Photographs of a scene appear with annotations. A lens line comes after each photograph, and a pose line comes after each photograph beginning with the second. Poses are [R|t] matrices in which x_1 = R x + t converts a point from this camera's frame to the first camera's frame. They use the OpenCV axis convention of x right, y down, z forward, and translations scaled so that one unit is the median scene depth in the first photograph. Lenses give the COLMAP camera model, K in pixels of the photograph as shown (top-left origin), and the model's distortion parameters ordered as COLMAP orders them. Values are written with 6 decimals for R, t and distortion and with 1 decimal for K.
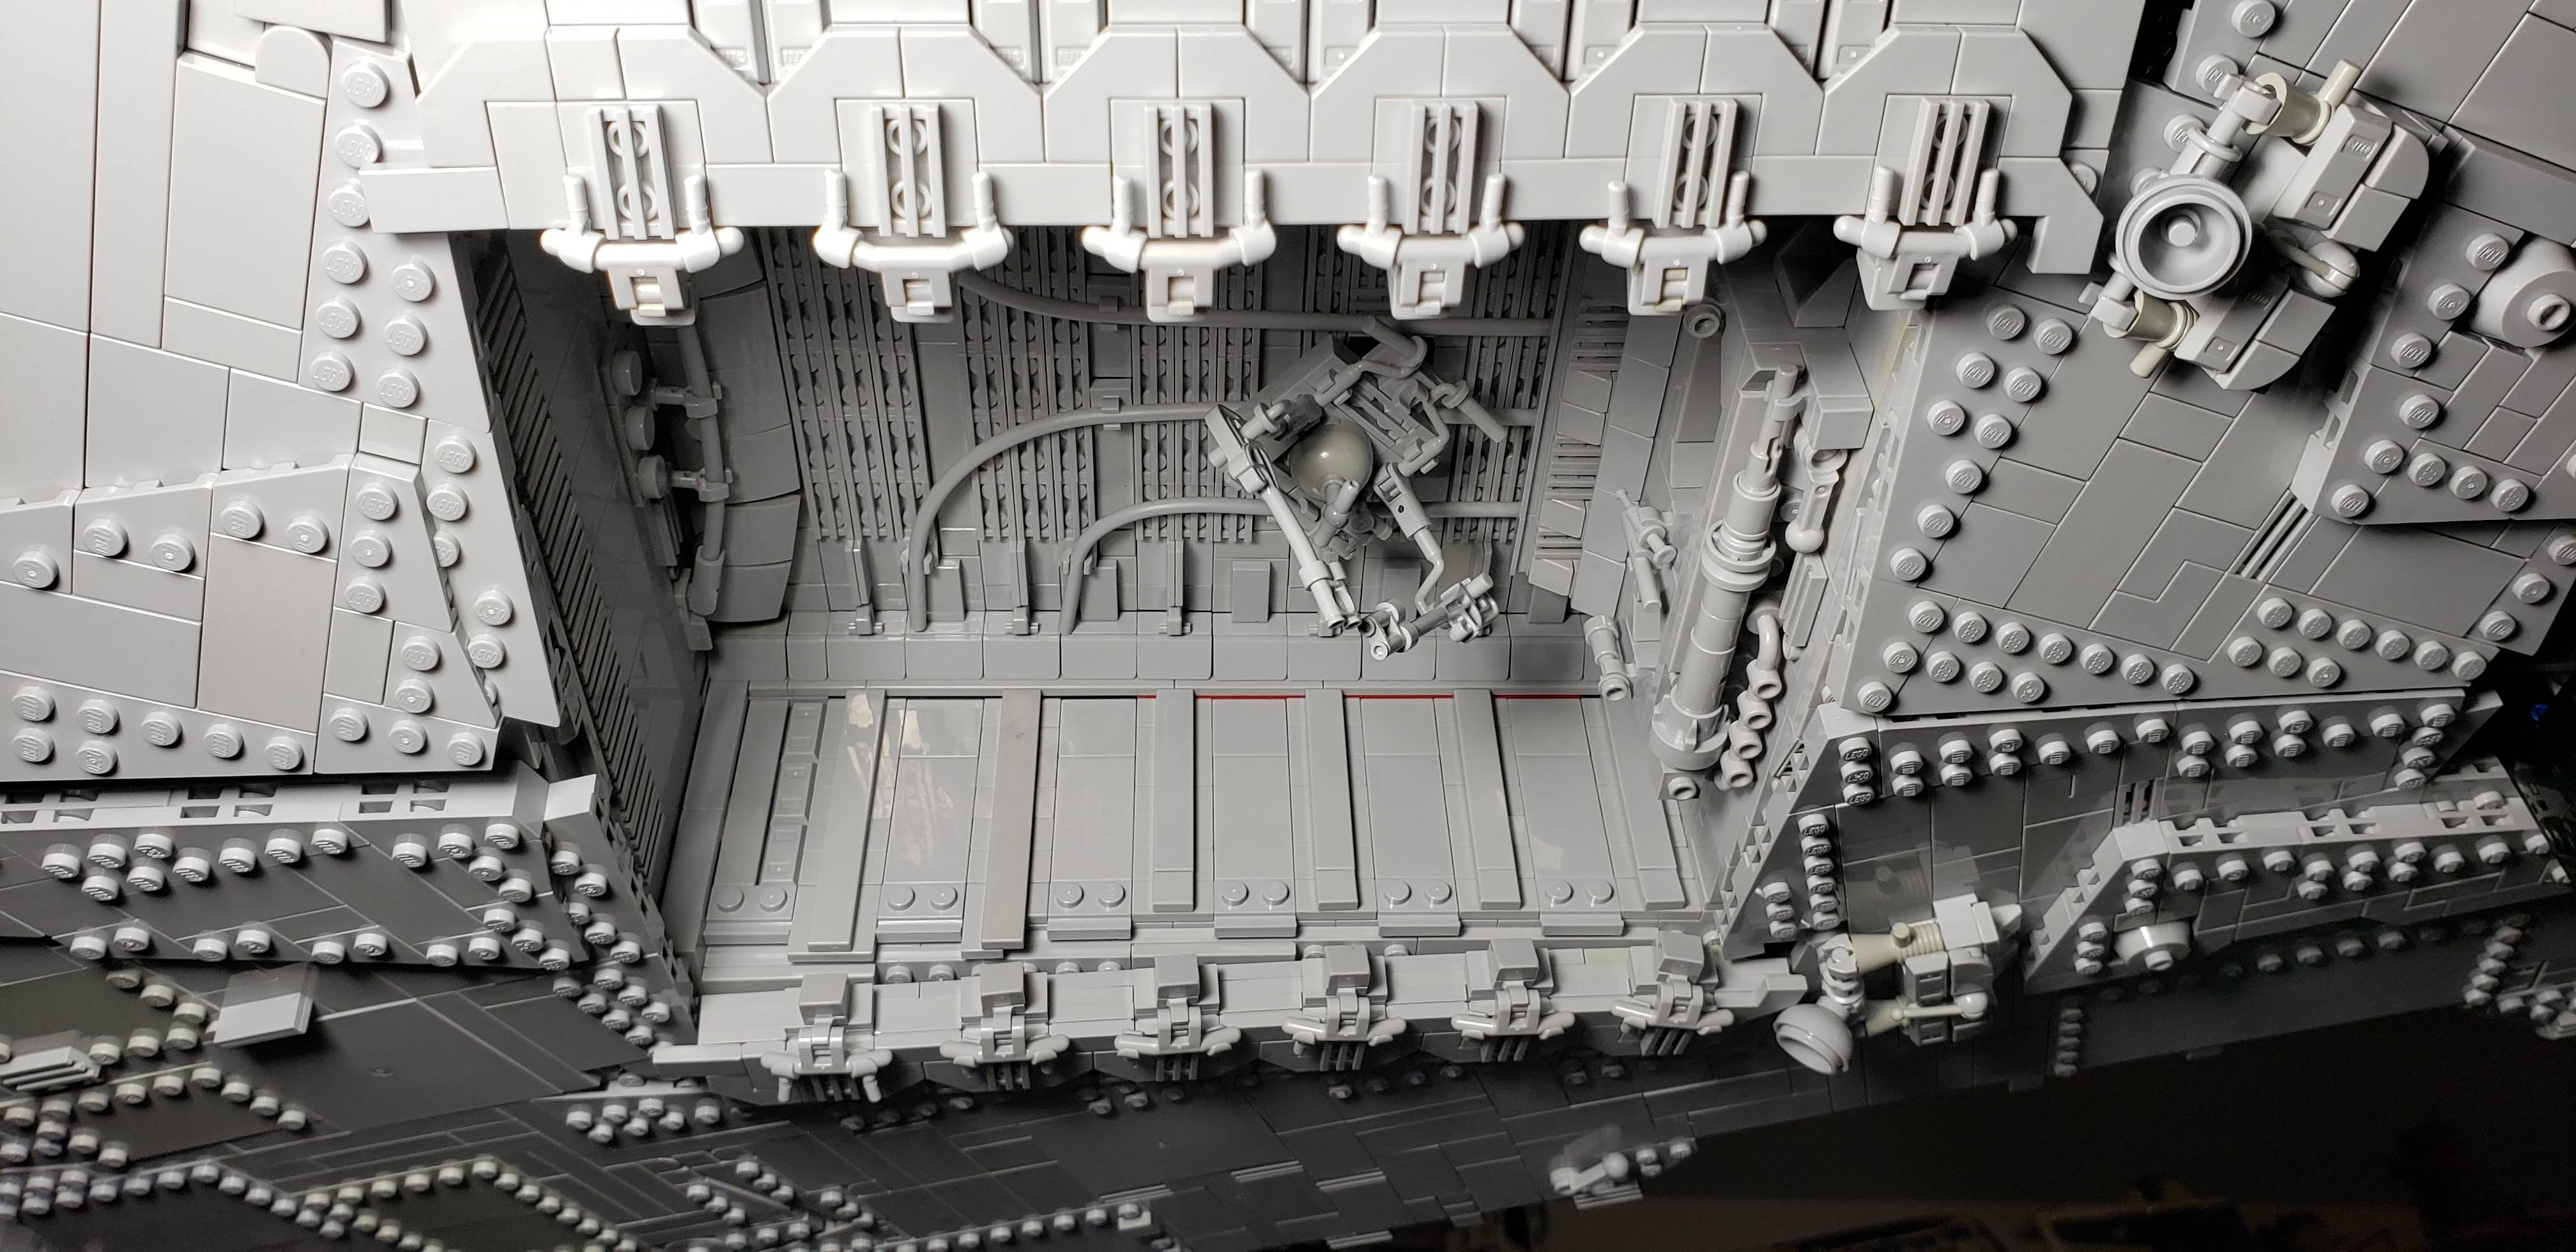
lens RADIAL K [[2033.5, 0, 1202.1], [0, 2033.5, 619.6], [0, 0, 1]] dist [0.062351, -0.093489]
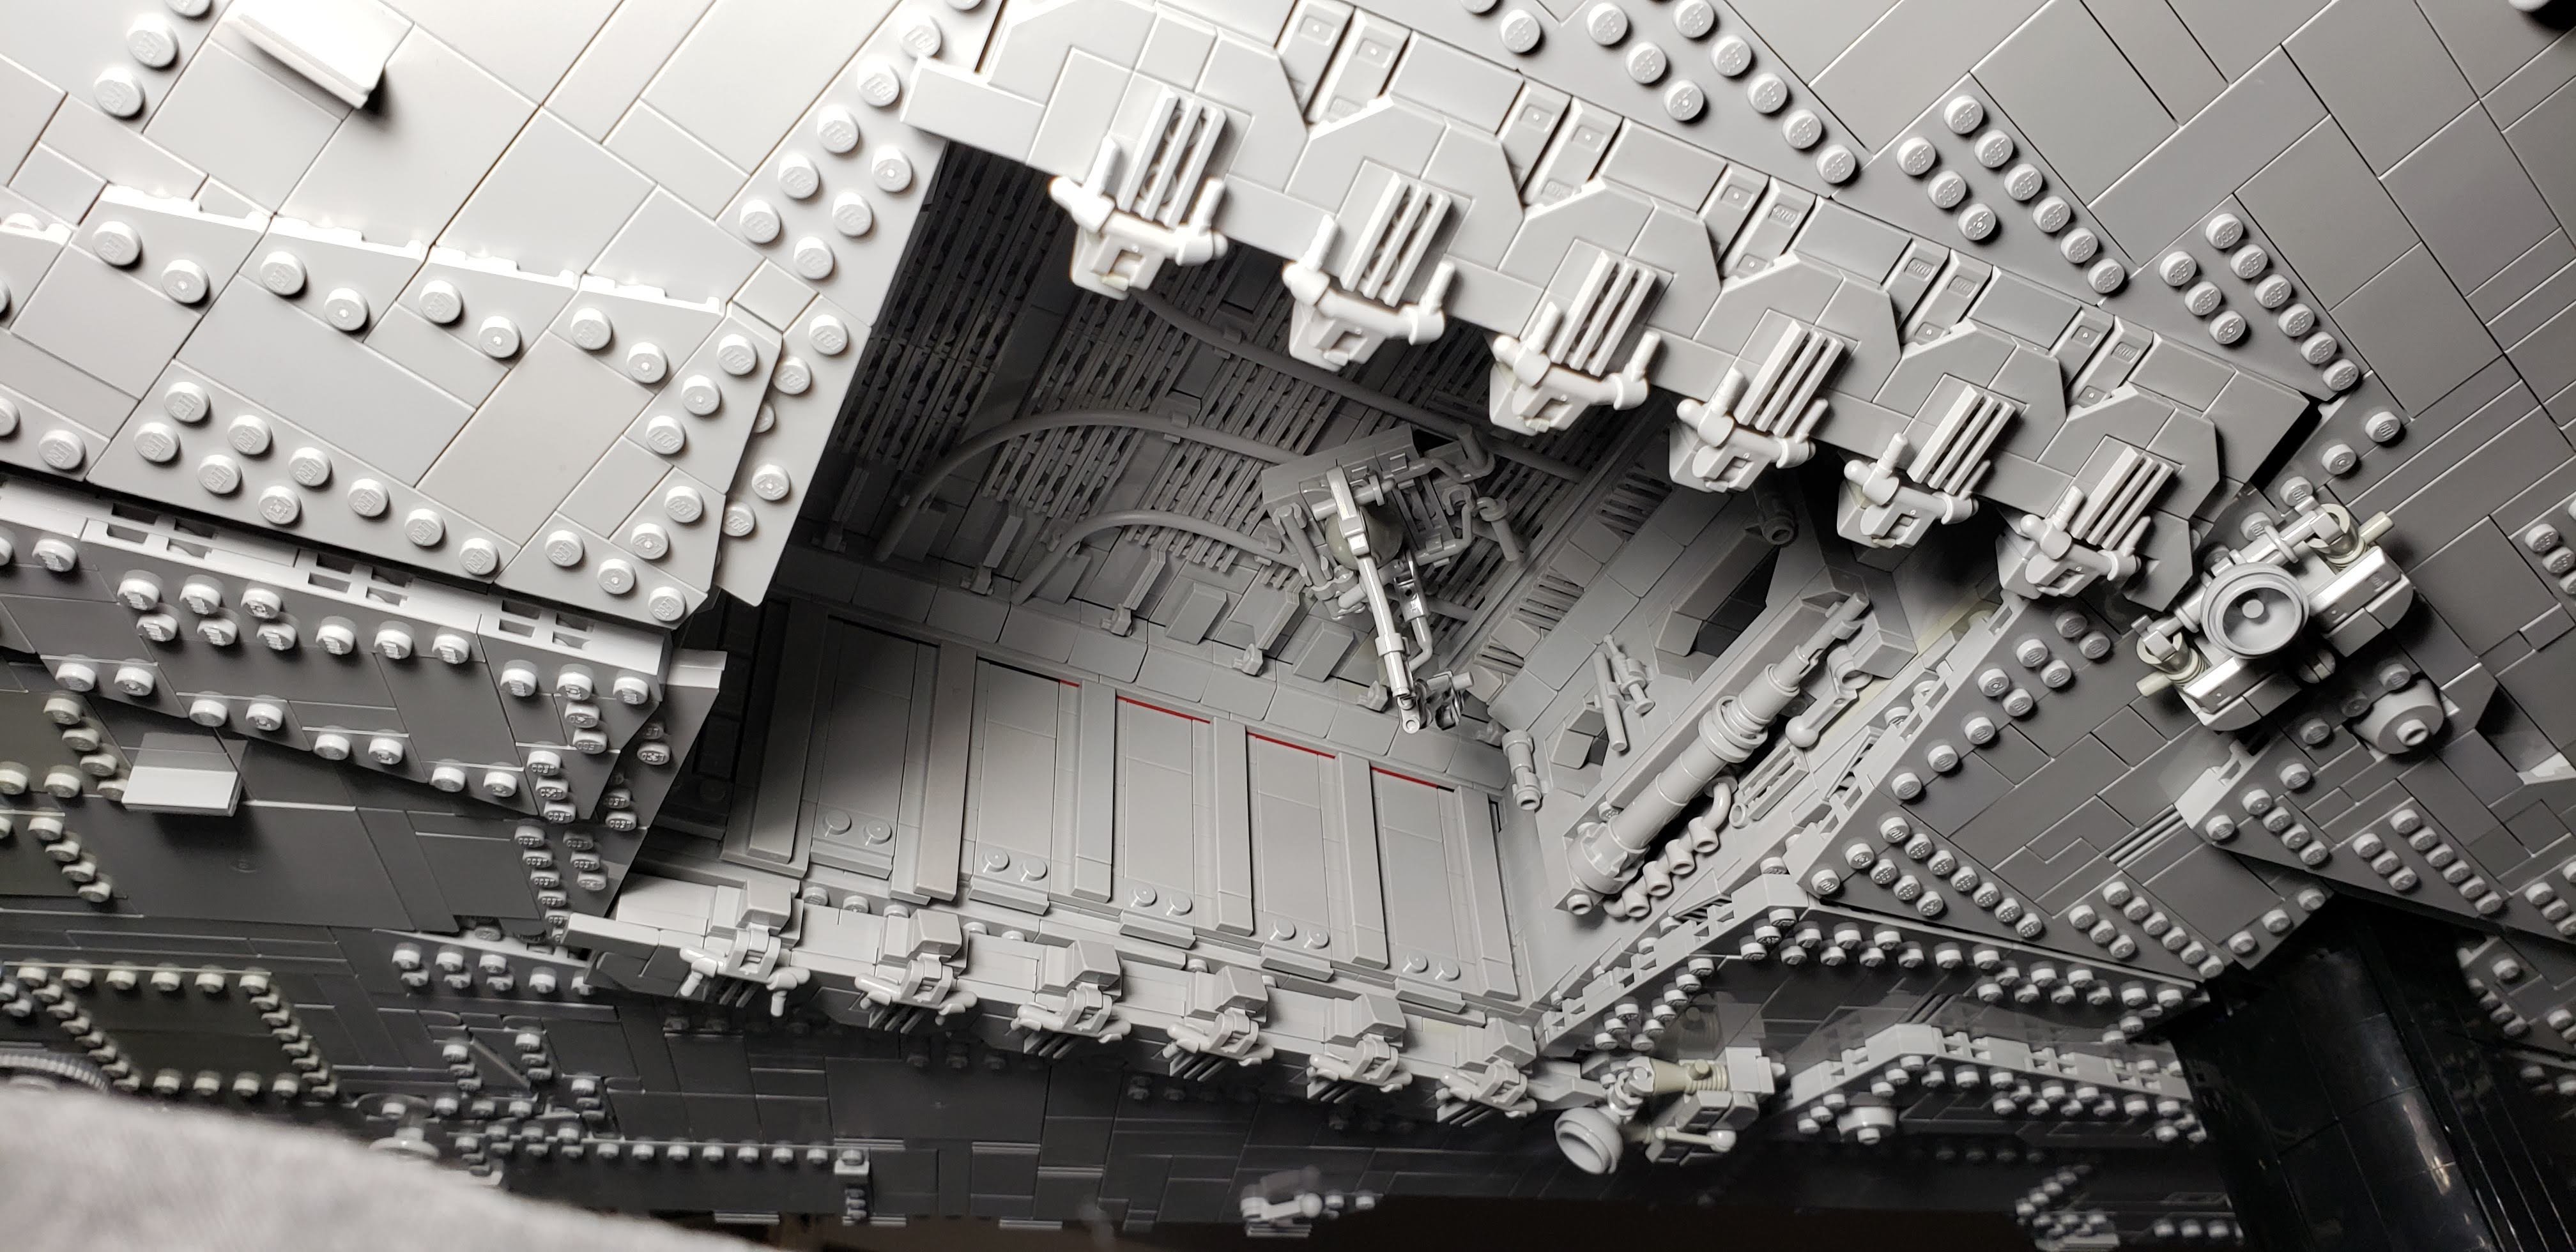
lens RADIAL K [[2127.8, 0, 1288.0], [0, 2127.8, 626.0], [0, 0, 1]] dist [0.003900, 0.062472]
pose [[0.910361, 0.275109, 0.309125, -0.307643], [-0.281991, 0.959138, -0.023143, 0.010168], [-0.302861, -0.066102, 0.950740, -0.033759]]
